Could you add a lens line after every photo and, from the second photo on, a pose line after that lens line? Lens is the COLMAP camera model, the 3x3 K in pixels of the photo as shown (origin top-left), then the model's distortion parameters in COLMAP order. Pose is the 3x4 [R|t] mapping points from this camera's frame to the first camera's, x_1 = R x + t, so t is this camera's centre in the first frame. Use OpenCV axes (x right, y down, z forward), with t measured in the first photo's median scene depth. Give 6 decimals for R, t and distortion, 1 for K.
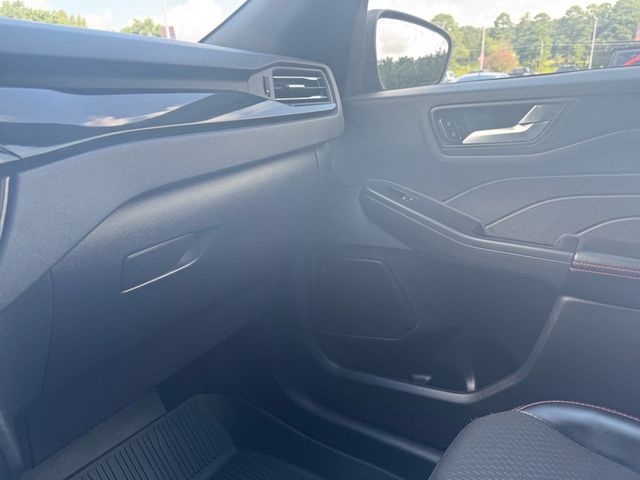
lens RADIAL K [[457.8, 0, 320.0], [0, 457.8, 240.0], [0, 0, 1]] dist [-0.037119, -0.000493]
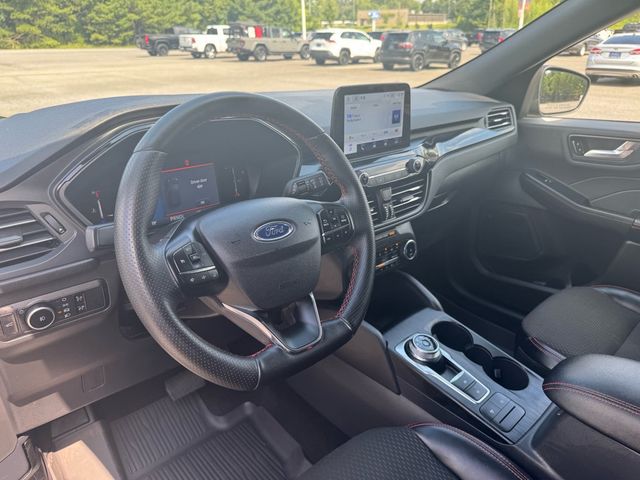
lens RADIAL K [[458.7, 0, 320.0], [0, 458.7, 240.0], [0, 0, 1]] dist [0.000528, -0.003092]
pose [[0.972015, 0.123581, -0.199788, -0.311060], [-0.101860, 0.988059, 0.115601, 0.025166], [0.211688, -0.092015, 0.972996, -1.053947]]
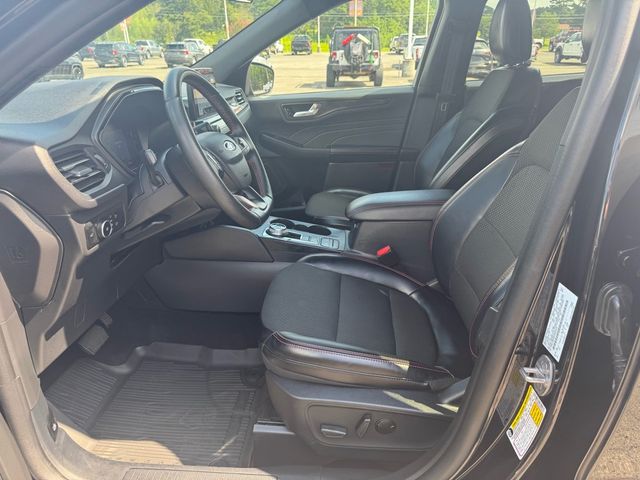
lens RADIAL K [[458.7, 0, 320.0], [0, 458.7, 240.0], [0, 0, 1]] dist [0.000528, -0.003092]
pose [[0.869395, -0.164866, 0.465801, -1.014055], [0.132844, 0.985974, 0.101029, 0.291052], [-0.475924, -0.025955, 0.879103, -1.657698]]
